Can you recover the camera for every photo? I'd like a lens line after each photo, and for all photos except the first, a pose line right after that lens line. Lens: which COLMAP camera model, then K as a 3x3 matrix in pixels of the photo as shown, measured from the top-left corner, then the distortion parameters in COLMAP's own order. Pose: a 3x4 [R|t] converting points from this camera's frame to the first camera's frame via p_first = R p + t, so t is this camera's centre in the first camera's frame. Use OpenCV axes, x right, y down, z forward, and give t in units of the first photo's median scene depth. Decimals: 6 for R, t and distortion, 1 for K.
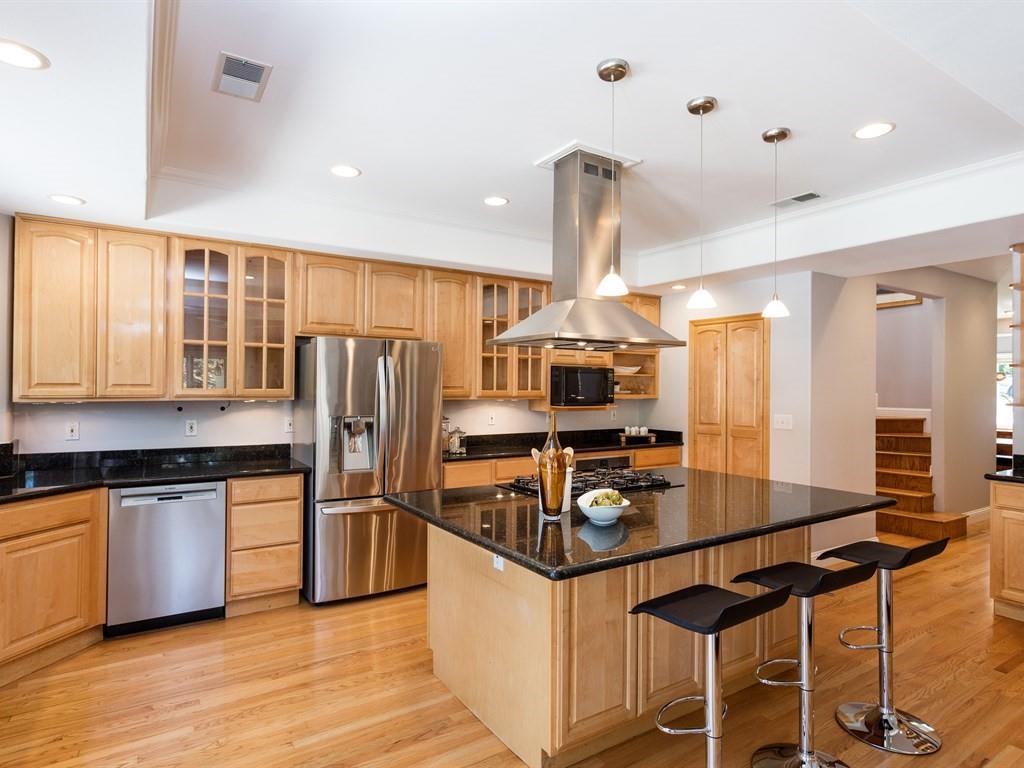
lens RADIAL K [[571.6, 0, 512.0], [0, 571.6, 384.0], [0, 0, 1]] dist [-0.019226, -0.000179]
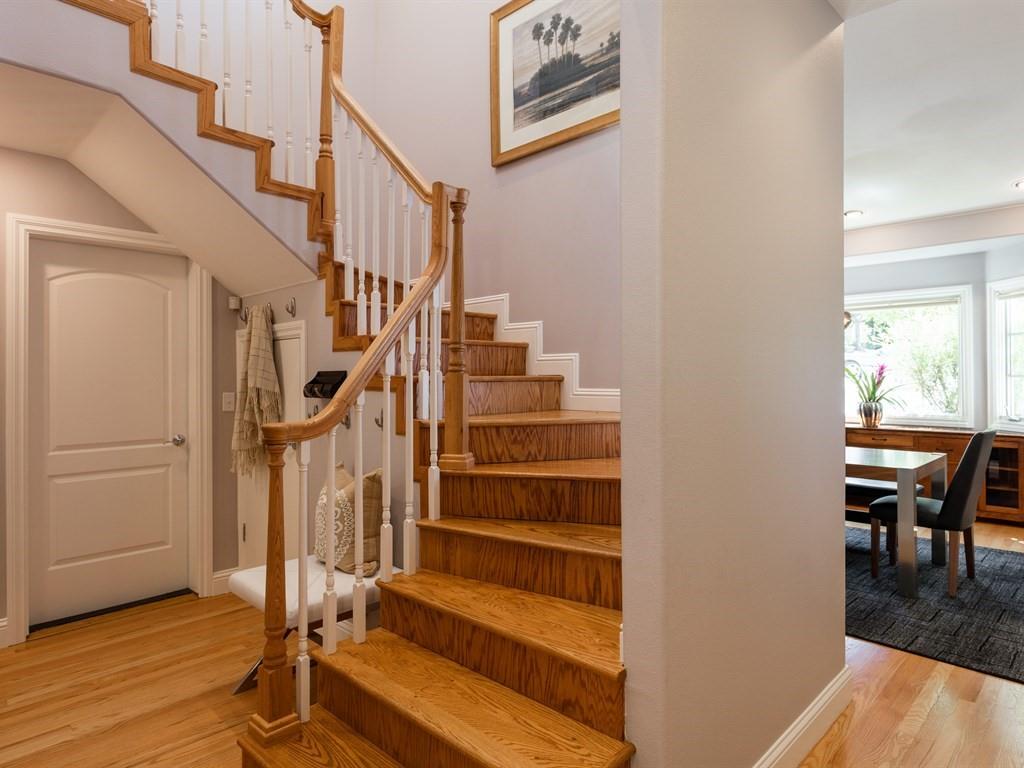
lens RADIAL K [[608.2, 0, 513.5], [0, 608.2, 378.2], [0, 0, 1]] dist [-0.001106, 0.000282]
pose [[0.976706, -0.009859, 0.214354, 0.571783], [0.008298, 0.999932, 0.008178, 0.033680], [-0.214420, -0.006208, 0.976722, 0.671827]]
